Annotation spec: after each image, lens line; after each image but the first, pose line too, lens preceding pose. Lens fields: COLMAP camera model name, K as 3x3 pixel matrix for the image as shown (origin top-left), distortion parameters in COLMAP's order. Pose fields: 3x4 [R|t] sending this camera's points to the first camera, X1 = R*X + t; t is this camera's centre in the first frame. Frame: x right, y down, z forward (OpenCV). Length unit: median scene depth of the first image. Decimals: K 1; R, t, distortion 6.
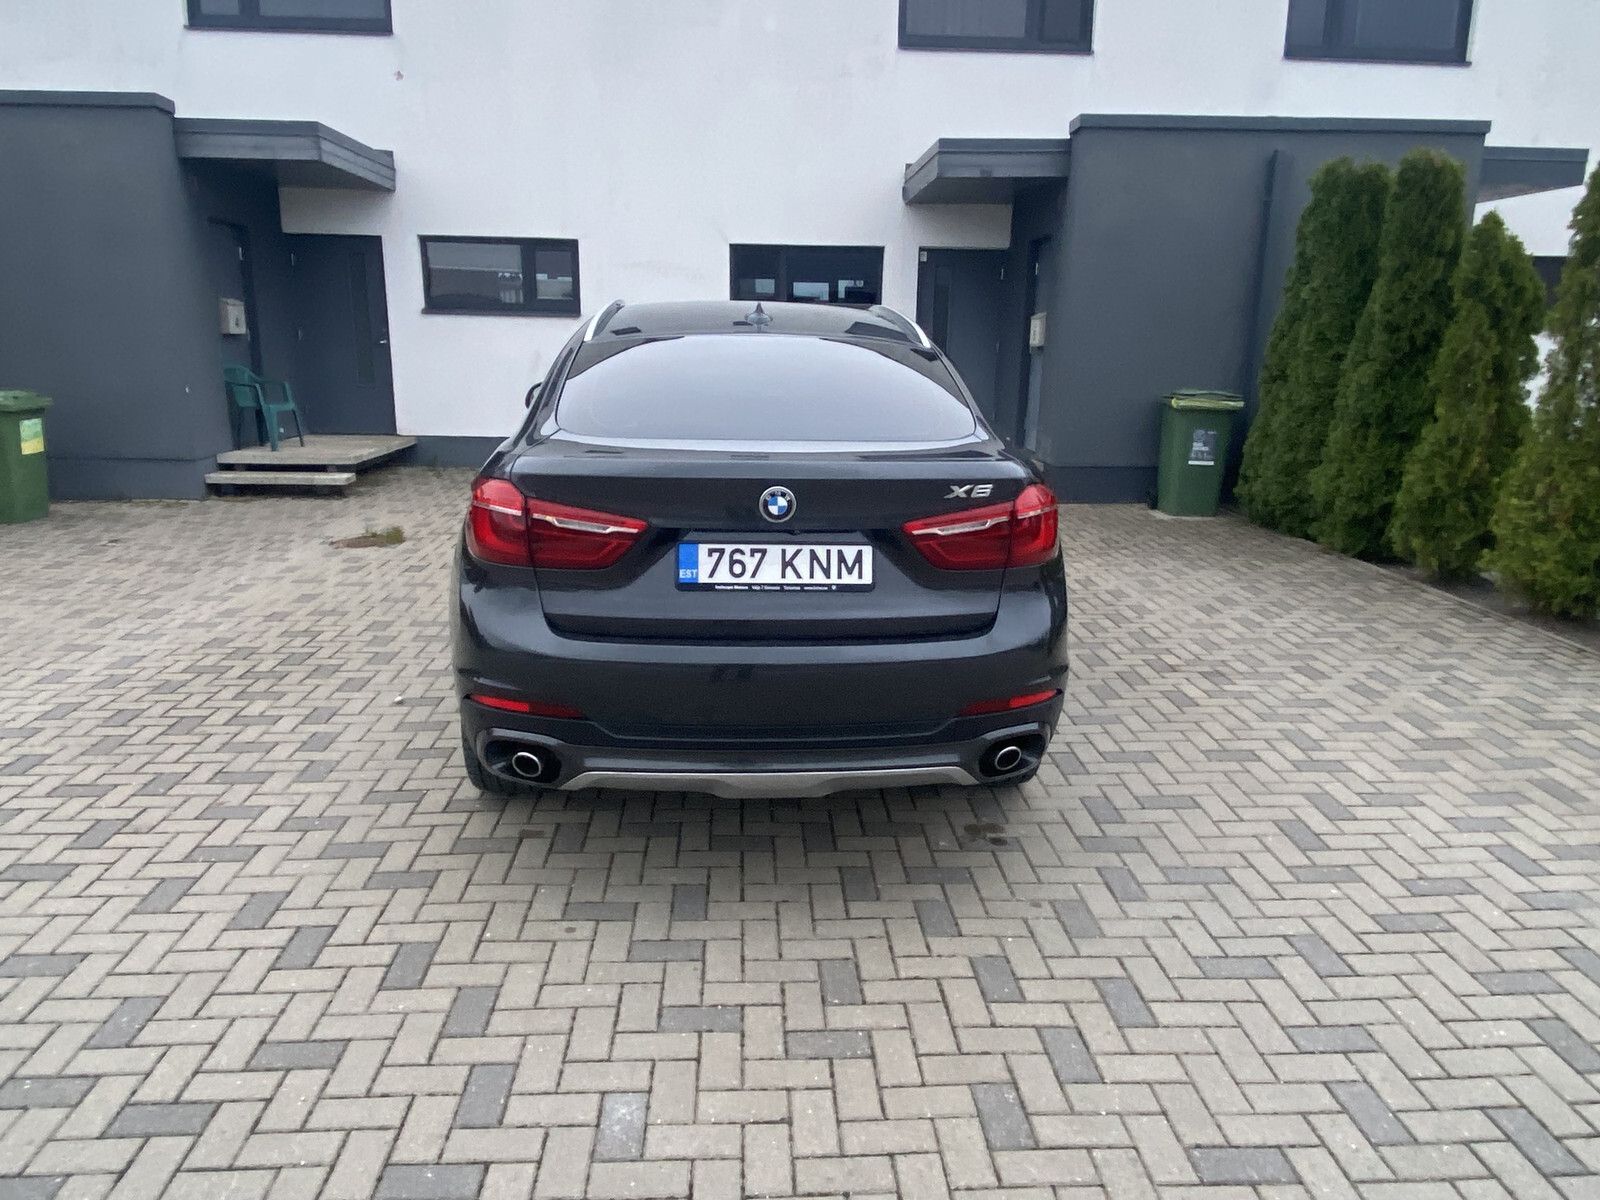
lens RADIAL K [[1078.7, 0, 800.0], [0, 1078.7, 600.0], [0, 0, 1]] dist [0.053982, -0.069969]
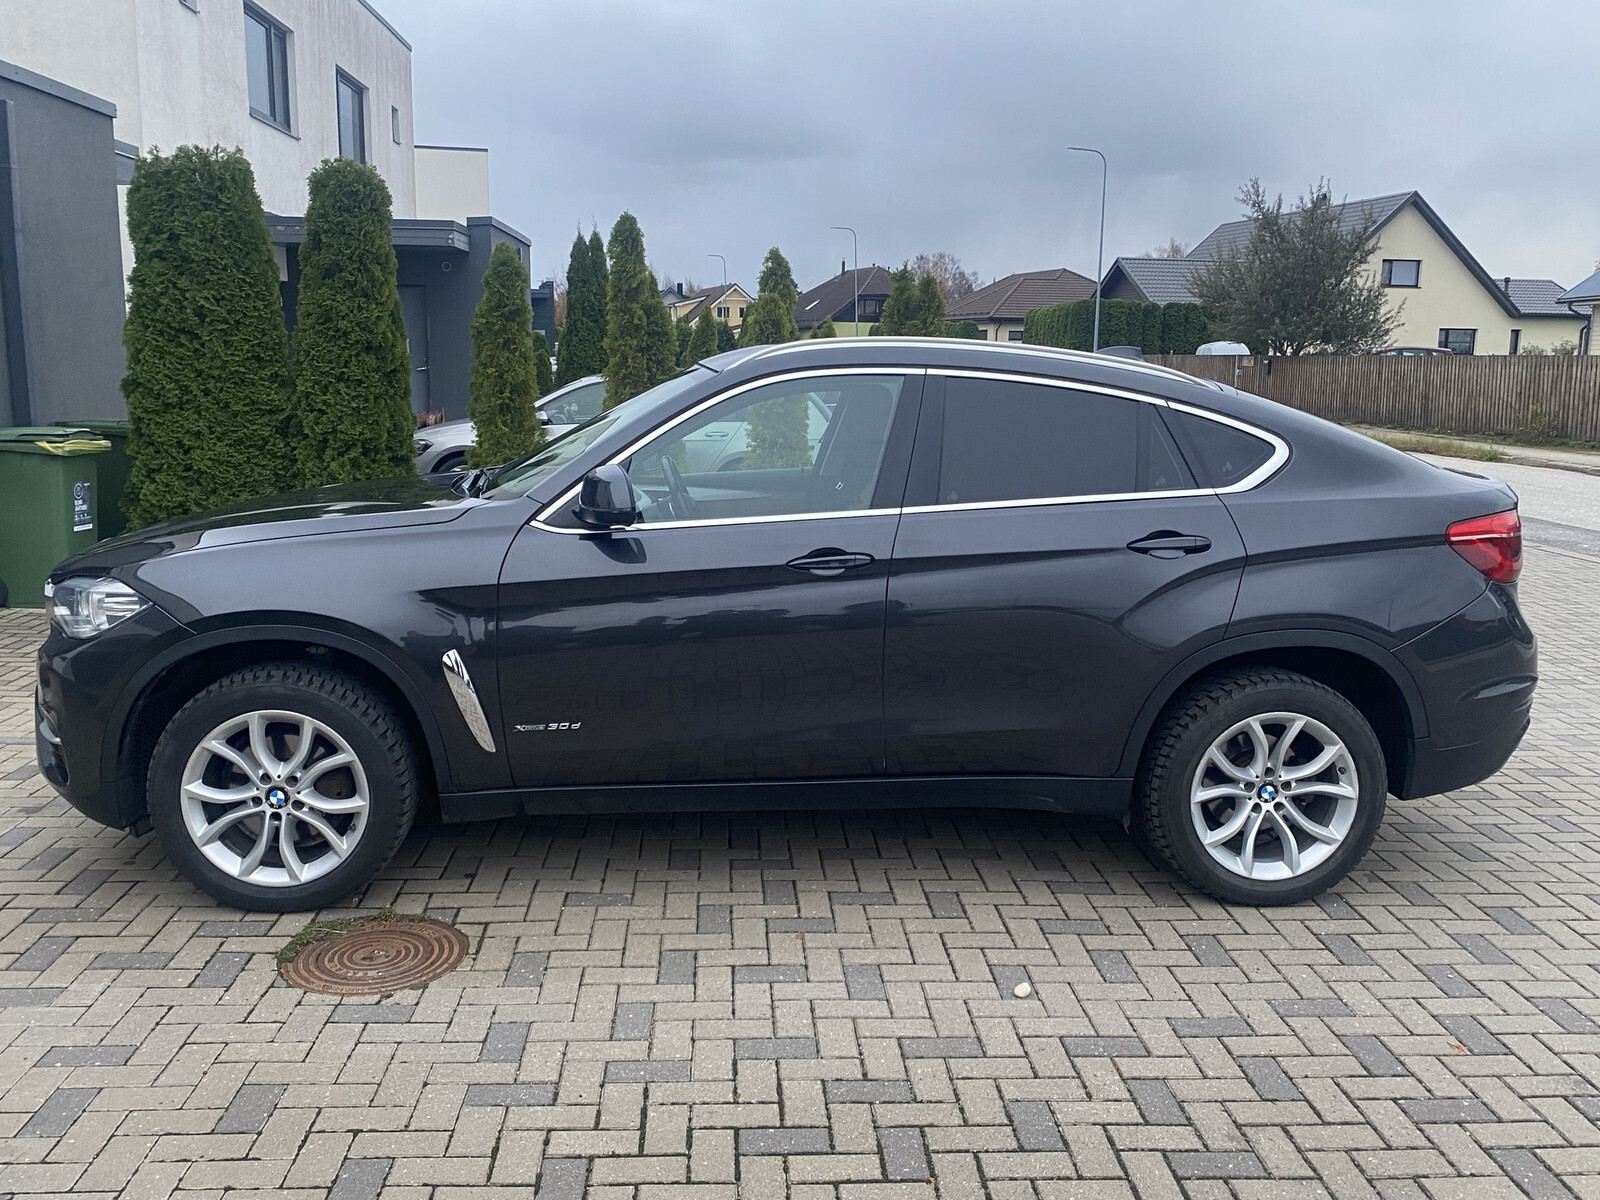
lens RADIAL K [[1411.4, 0, 800.0], [0, 1411.4, 600.0], [0, 0, 1]] dist [0.043851, -0.001203]
pose [[-0.003720, -0.182321, 0.983232, -1.329835], [0.222875, 0.958356, 0.178551, -0.343696], [-0.974840, 0.219802, 0.037070, 1.251818]]
